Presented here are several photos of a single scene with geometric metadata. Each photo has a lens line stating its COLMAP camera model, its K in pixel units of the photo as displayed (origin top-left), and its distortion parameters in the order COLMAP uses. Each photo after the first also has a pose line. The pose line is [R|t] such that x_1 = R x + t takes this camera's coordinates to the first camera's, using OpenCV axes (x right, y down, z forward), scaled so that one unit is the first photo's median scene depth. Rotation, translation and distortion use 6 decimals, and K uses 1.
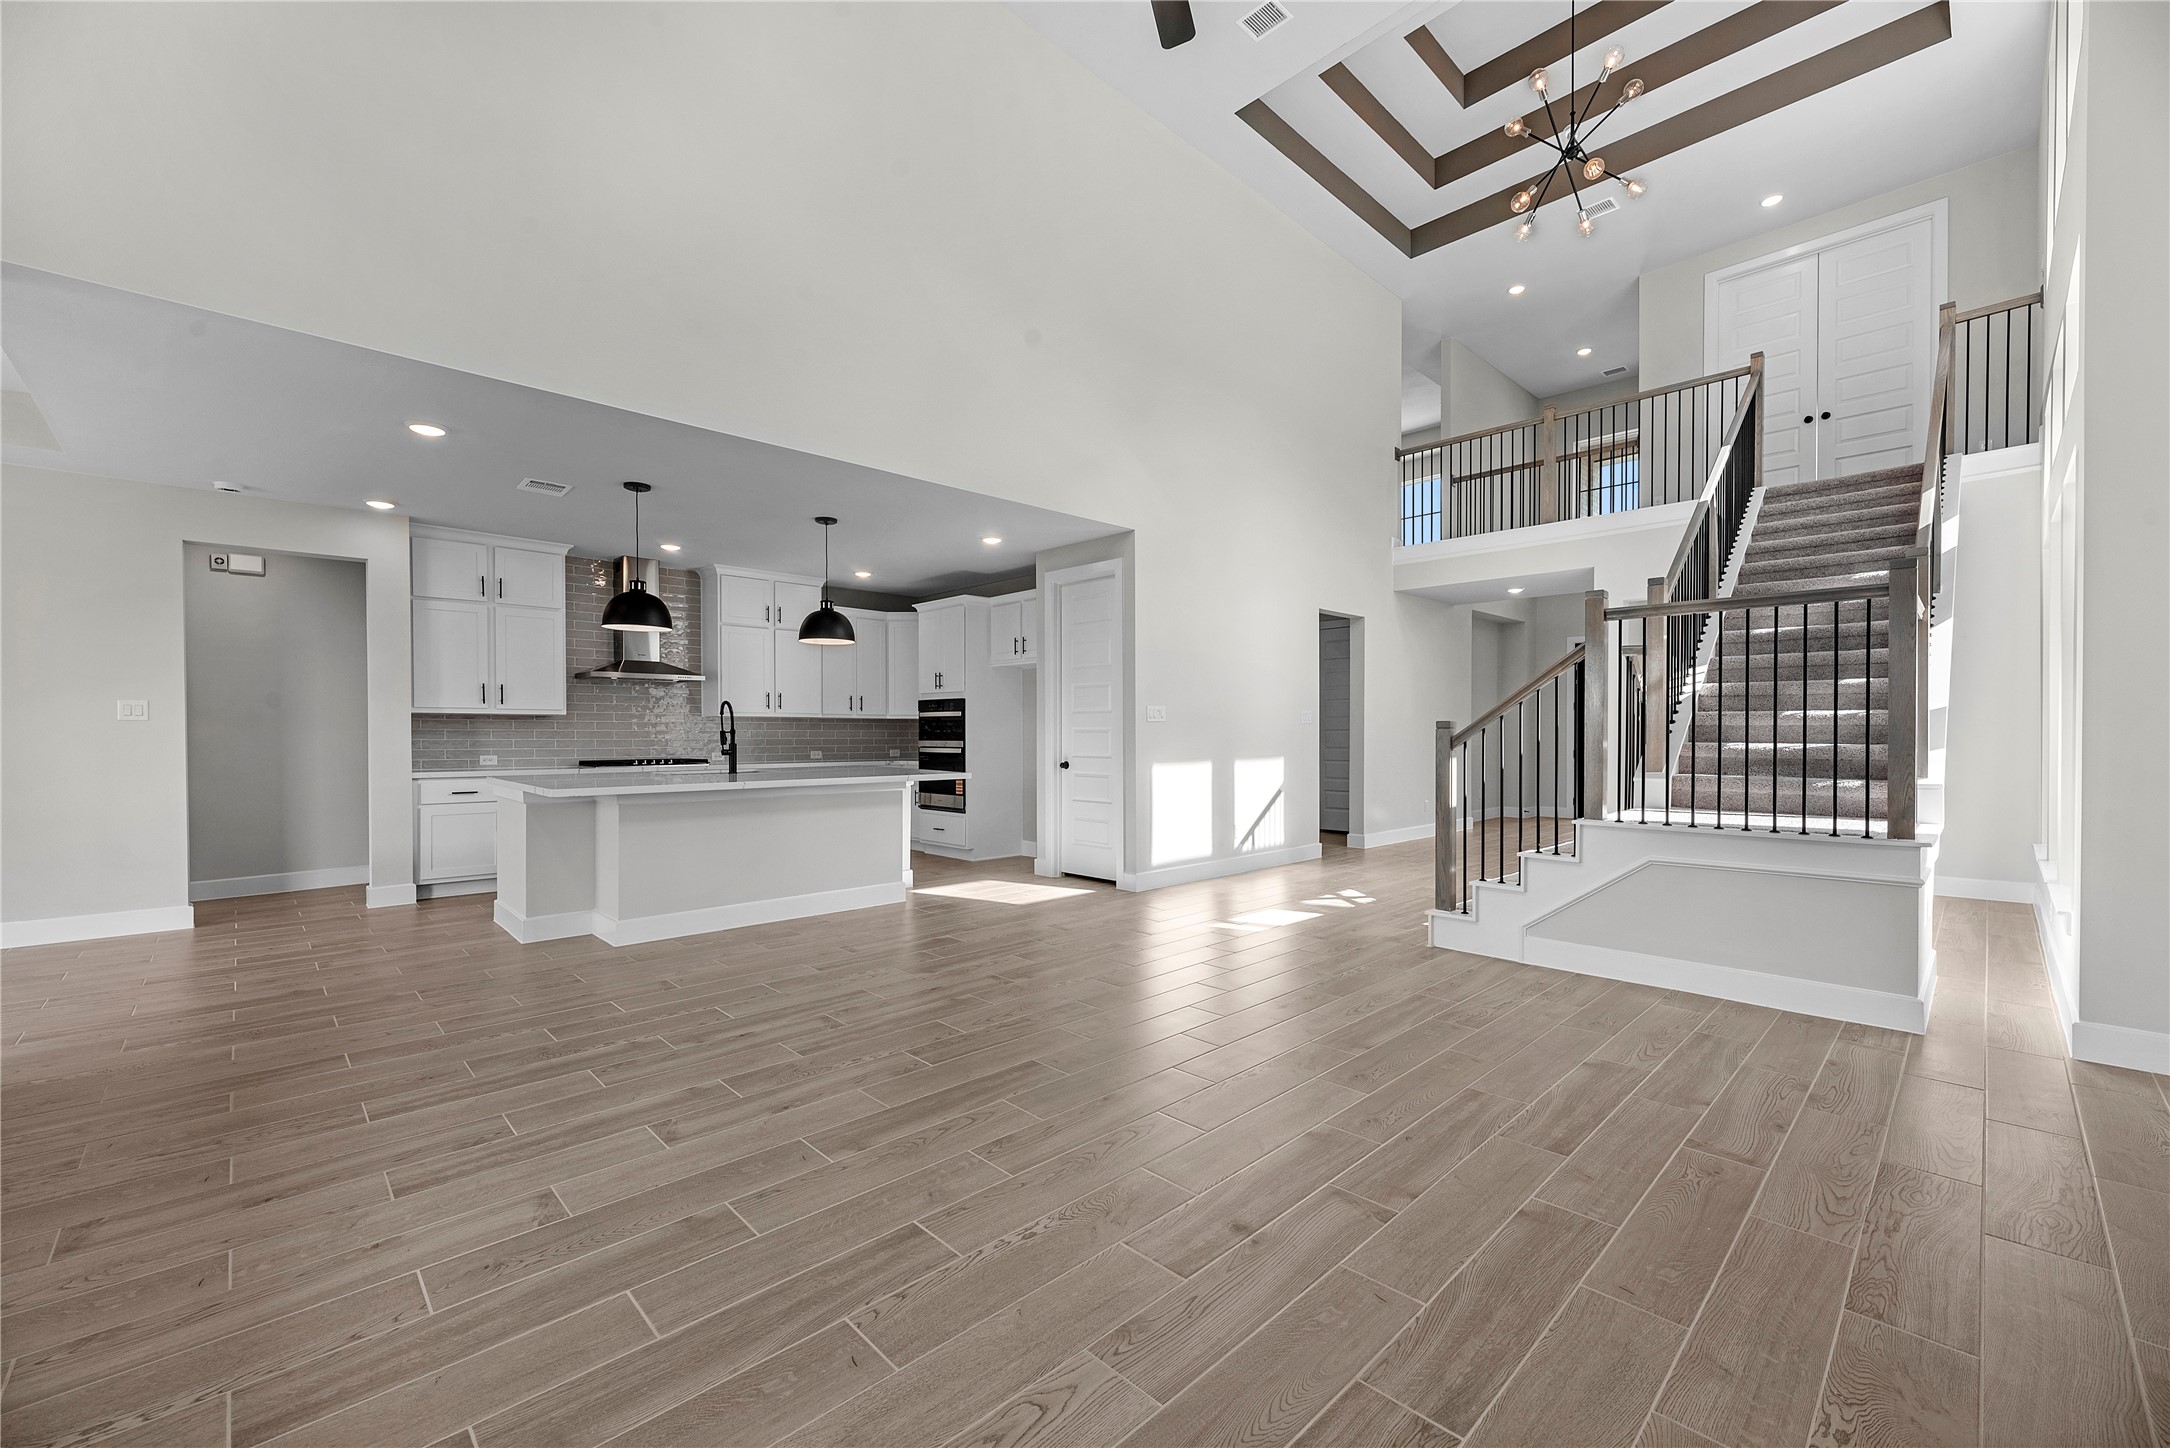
lens RADIAL K [[878.5, 0, 1083.6], [0, 878.5, 743.4], [0, 0, 1]] dist [0.000803, 0.000003]
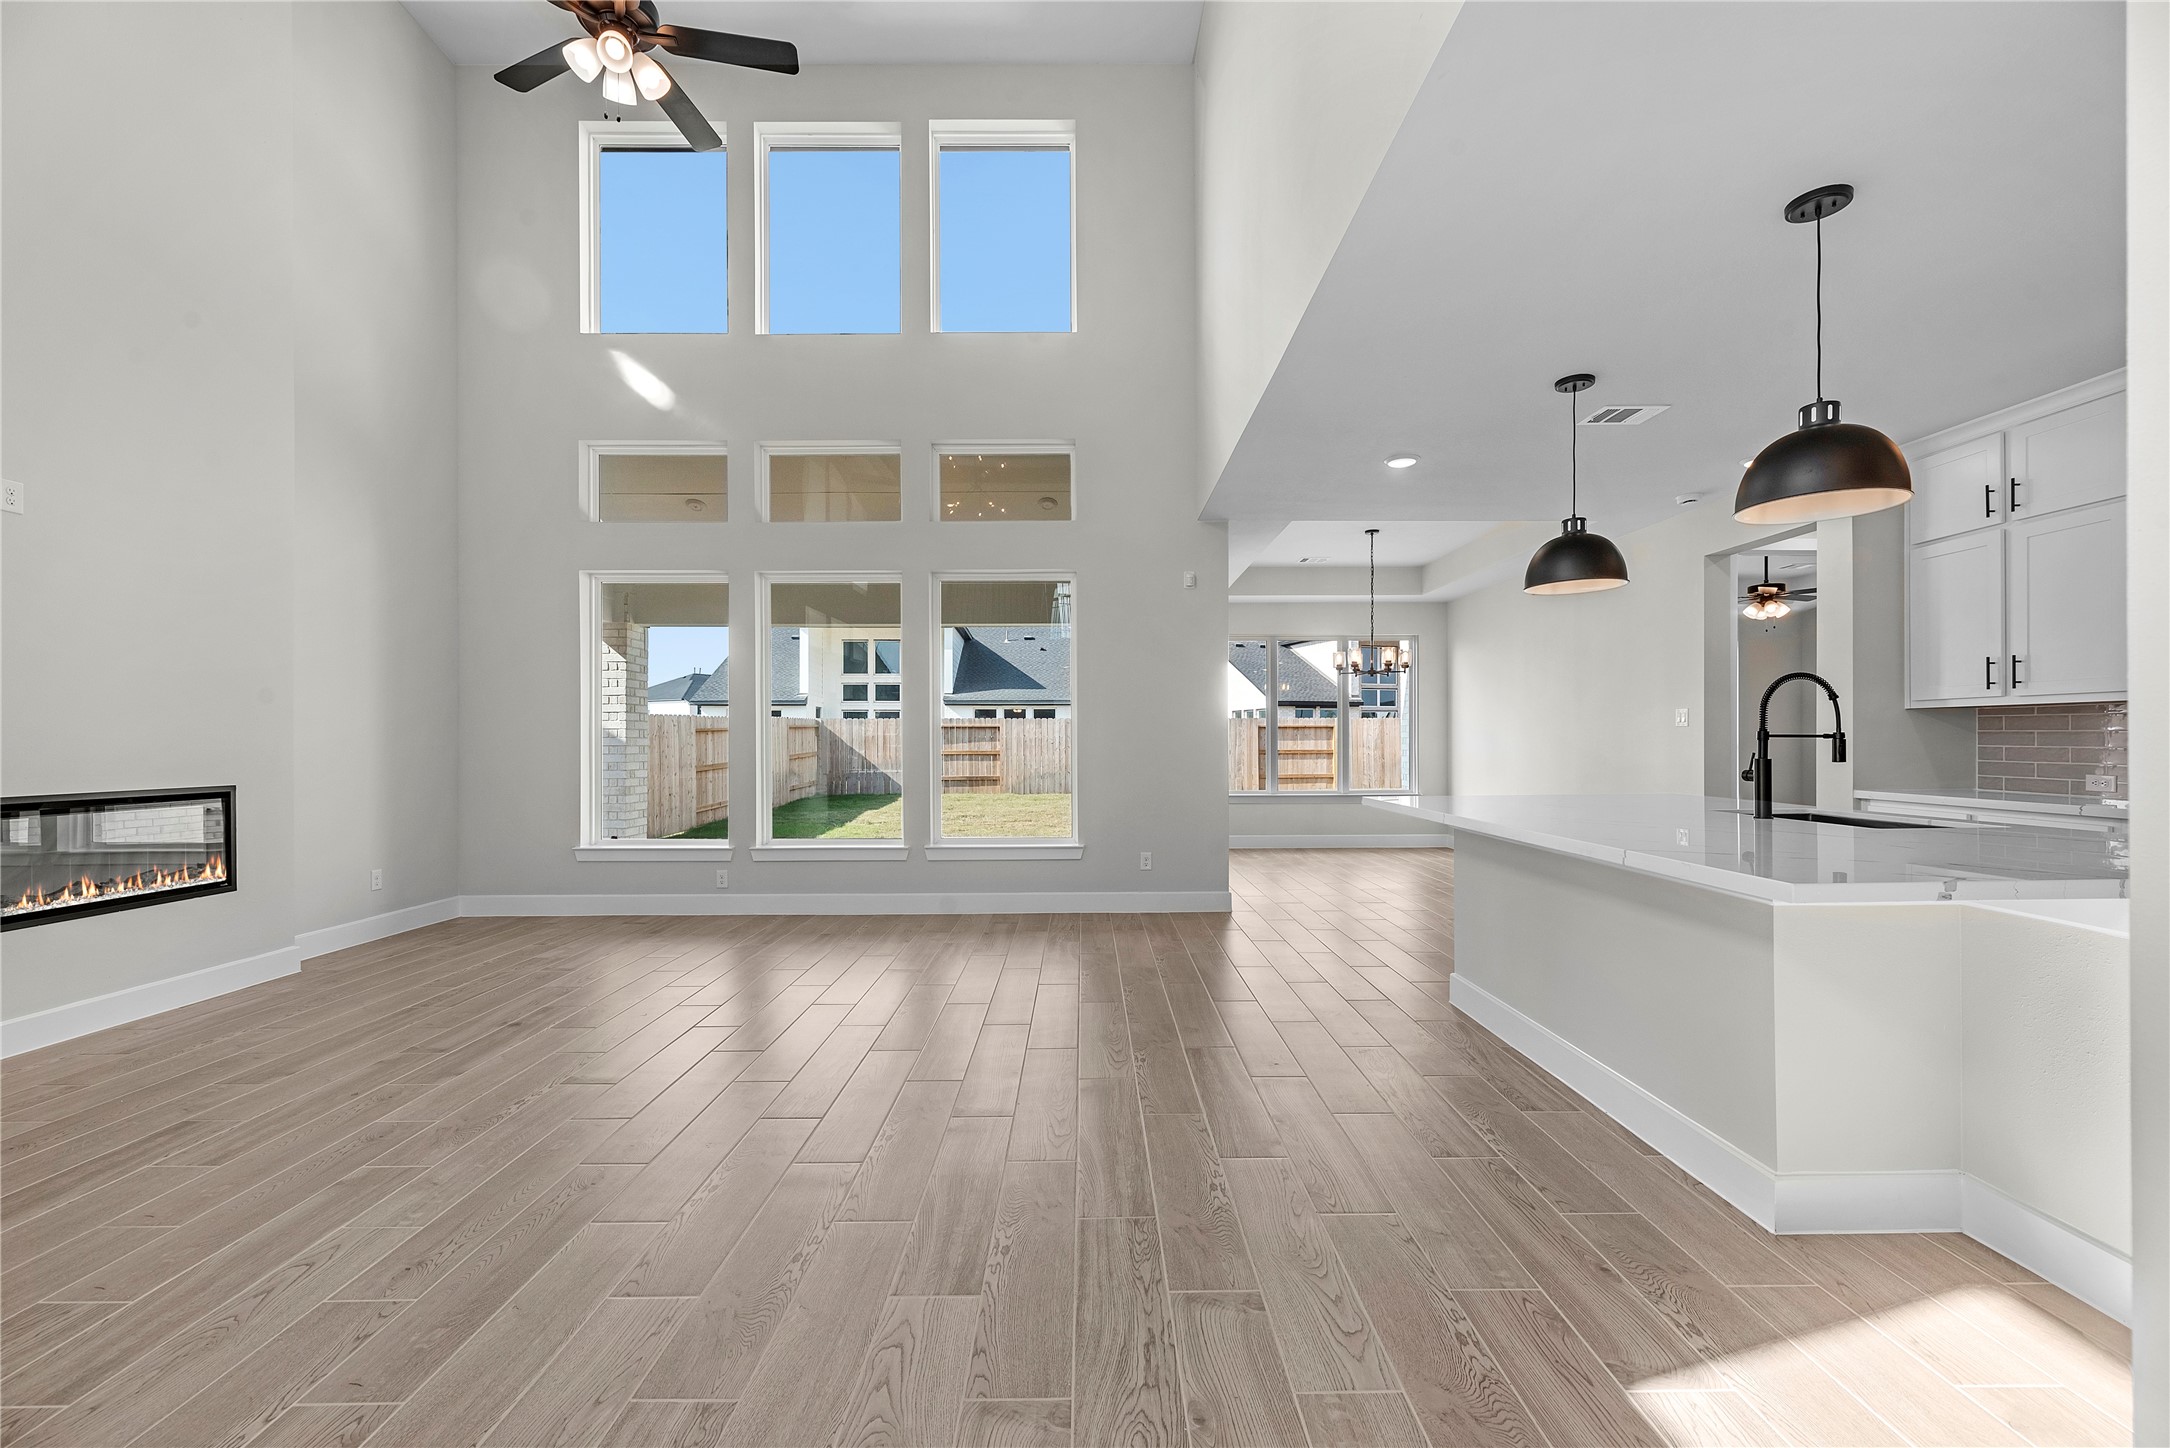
lens RADIAL K [[878.5, 0, 1083.6], [0, 878.5, 743.4], [0, 0, 1]] dist [0.000803, 0.000003]
pose [[-0.692270, 0.005685, -0.721616, 0.393008], [-0.005449, 0.999899, 0.013105, -0.021763], [0.721618, 0.013004, -0.692169, 1.814902]]
